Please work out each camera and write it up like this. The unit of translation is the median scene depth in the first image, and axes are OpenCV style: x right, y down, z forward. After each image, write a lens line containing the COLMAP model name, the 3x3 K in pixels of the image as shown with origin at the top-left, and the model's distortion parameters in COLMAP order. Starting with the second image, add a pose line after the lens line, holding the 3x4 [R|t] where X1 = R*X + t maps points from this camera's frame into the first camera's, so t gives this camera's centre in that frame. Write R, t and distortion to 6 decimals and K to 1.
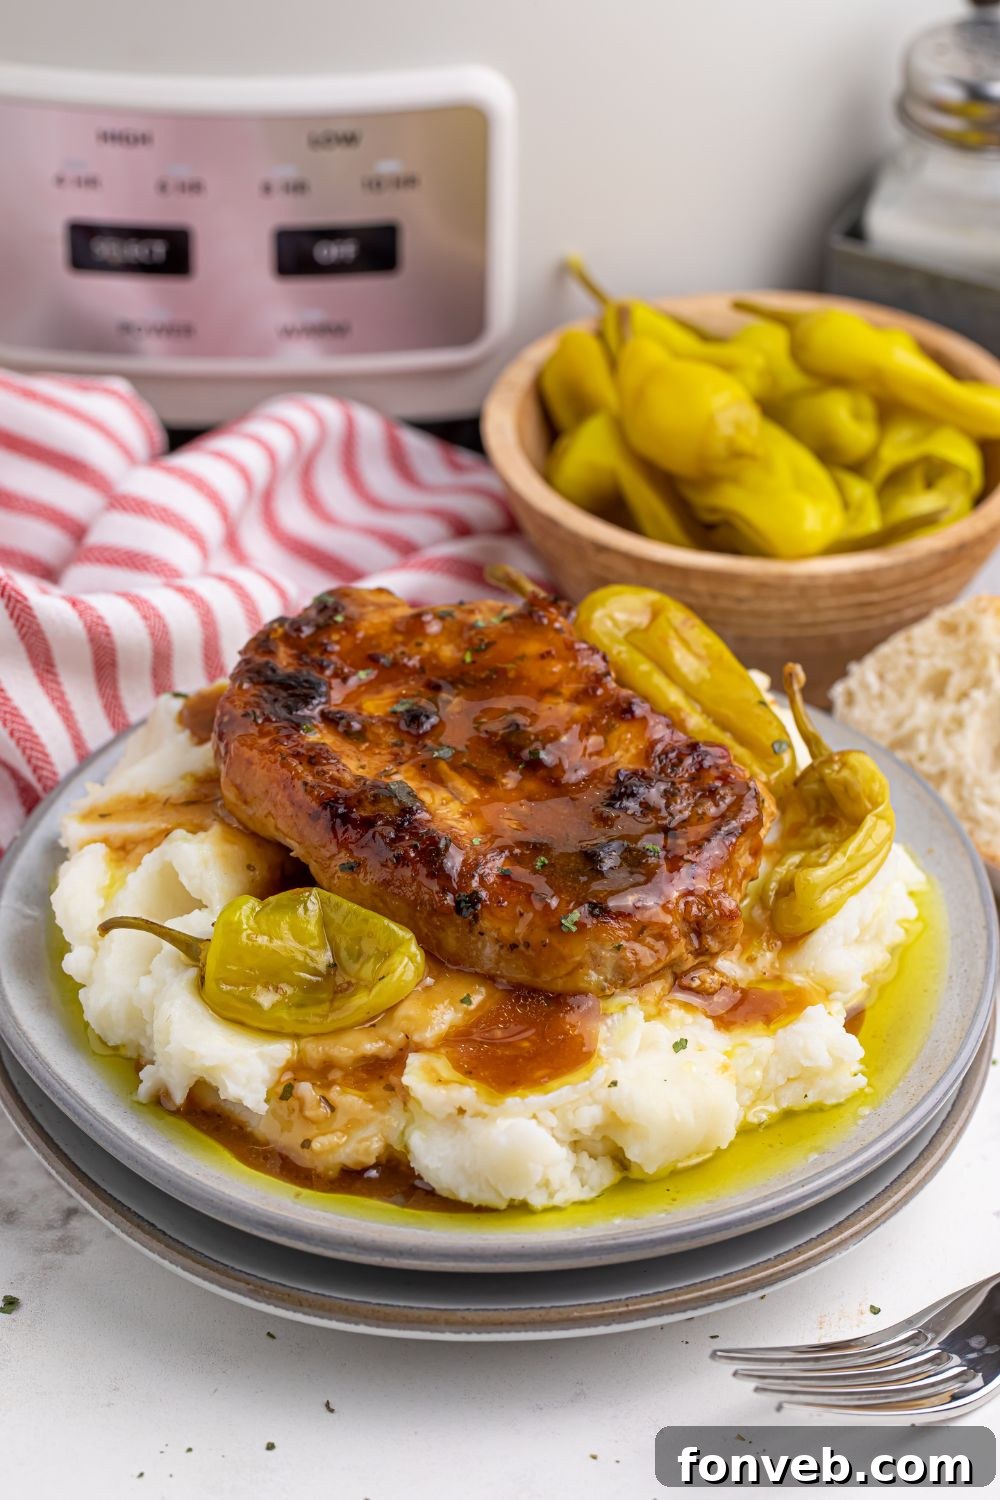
lens RADIAL K [[4651.1, 0, 500.0], [0, 4651.1, 750.0], [0, 0, 1]] dist [0.002774, -0.787440]
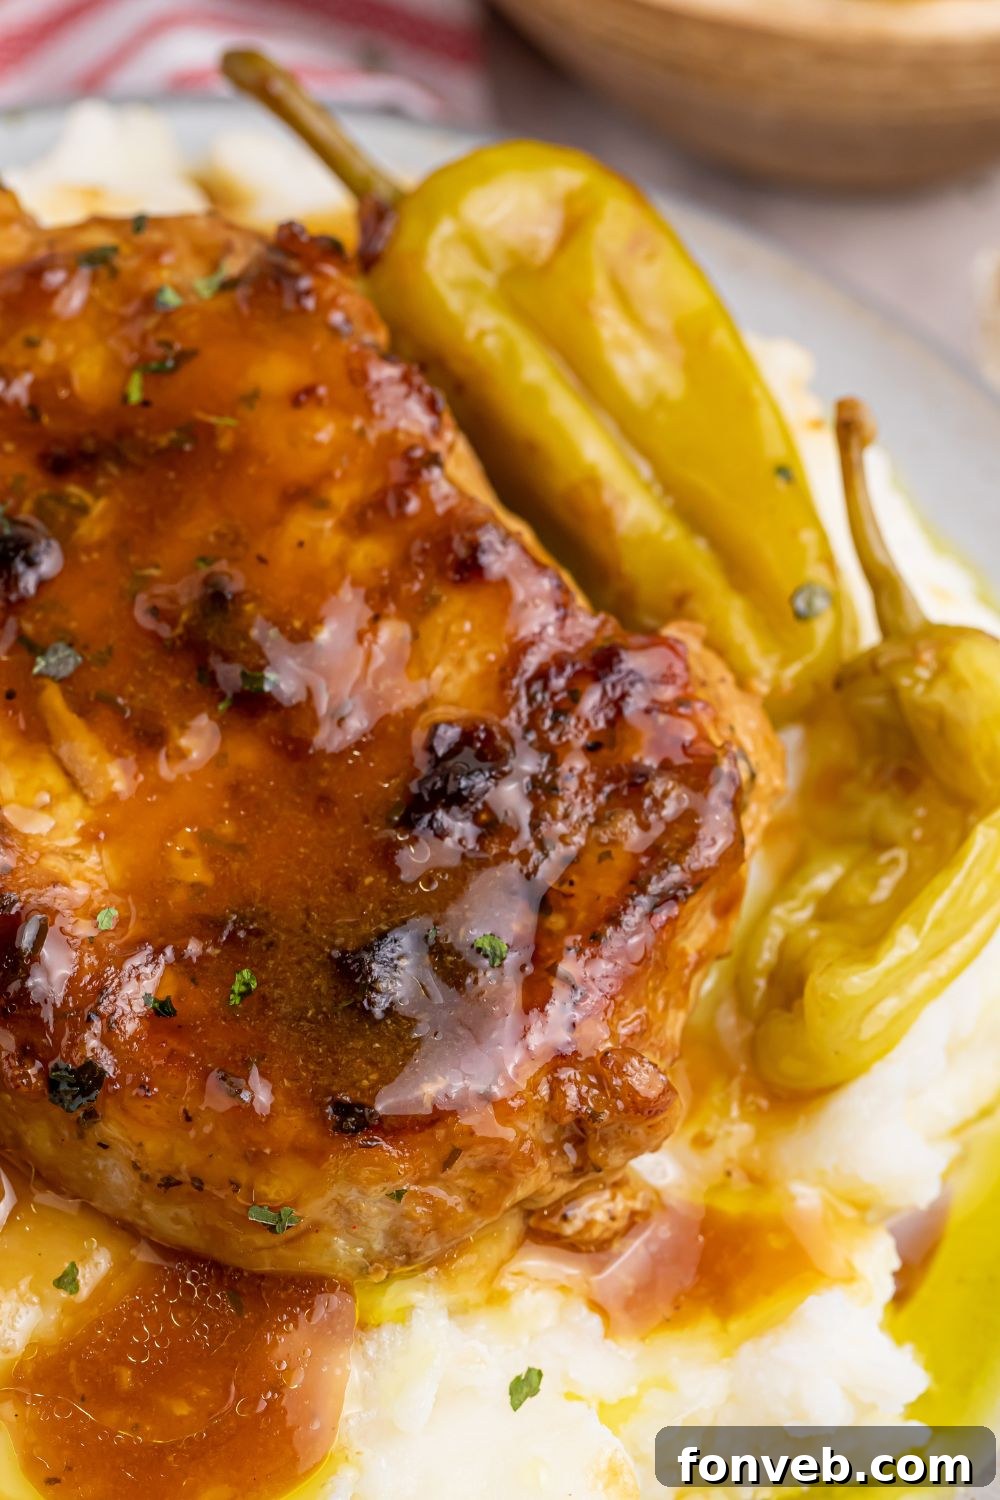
lens RADIAL K [[7109.3, 0, 500.0], [0, 7109.3, 750.0], [0, 0, 1]] dist [-0.156779, -1.958015]
pose [[0.998381, 0.047918, -0.030636, 0.053485], [-0.034470, 0.938256, 0.344220, -0.234588], [0.045238, -0.342606, 0.938389, 0.345213]]
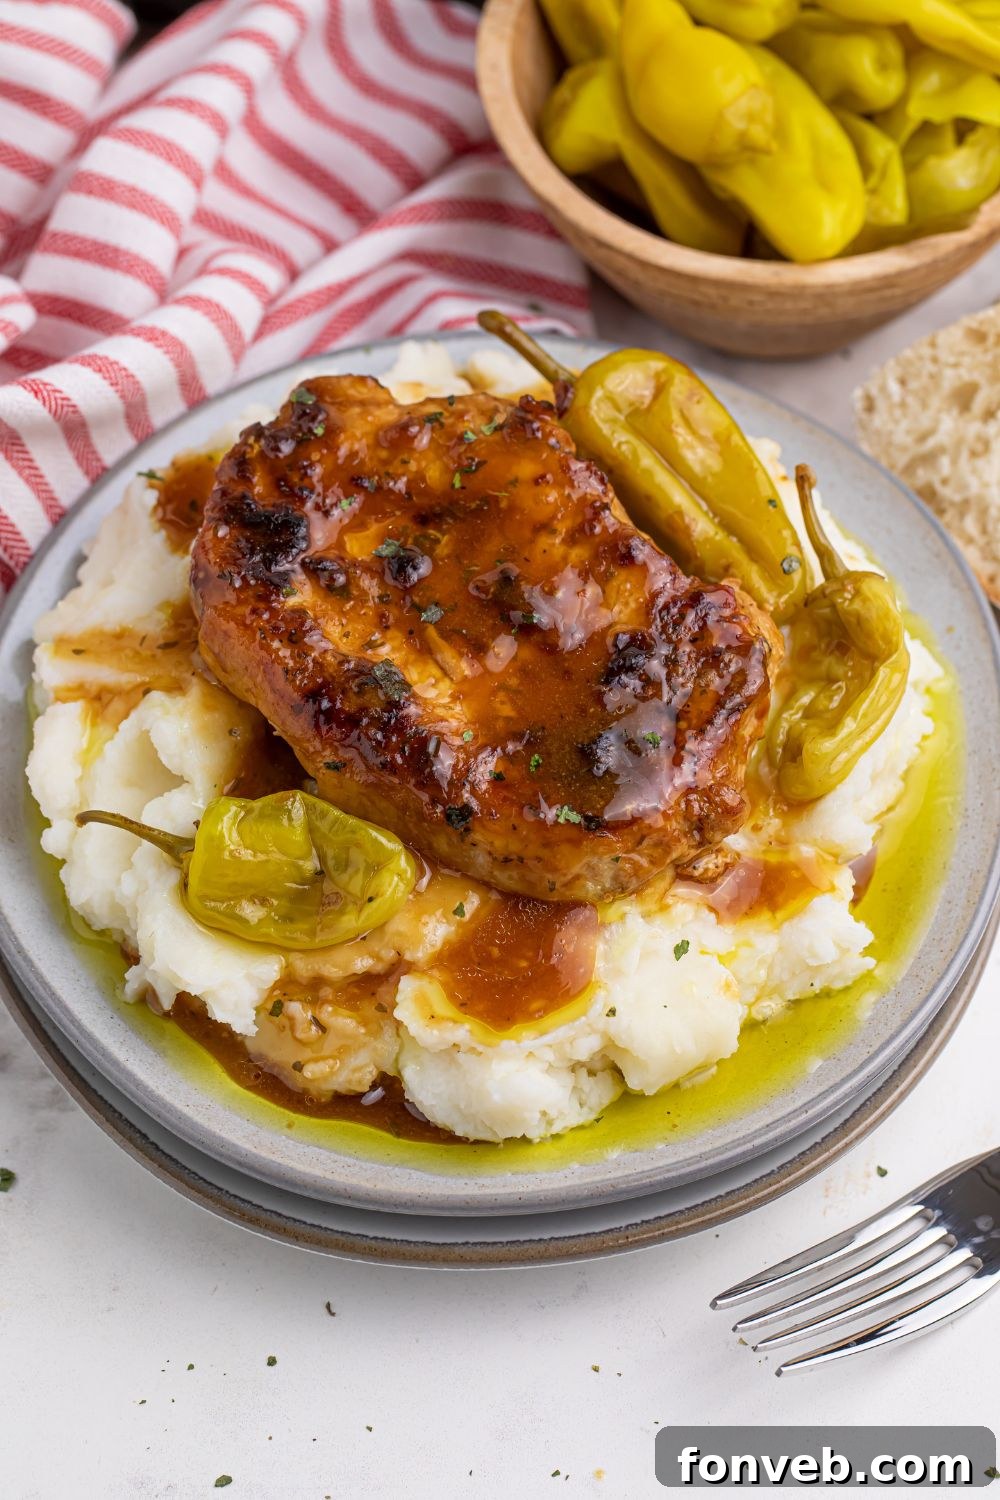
lens RADIAL K [[4651.1, 0, 500.0], [0, 4651.1, 750.0], [0, 0, 1]] dist [0.002774, -0.787440]
pose [[0.999730, -0.013387, -0.018979, 0.019370], [0.019198, 0.936223, 0.350881, -0.306946], [0.013071, -0.351151, 0.936228, 0.105823]]
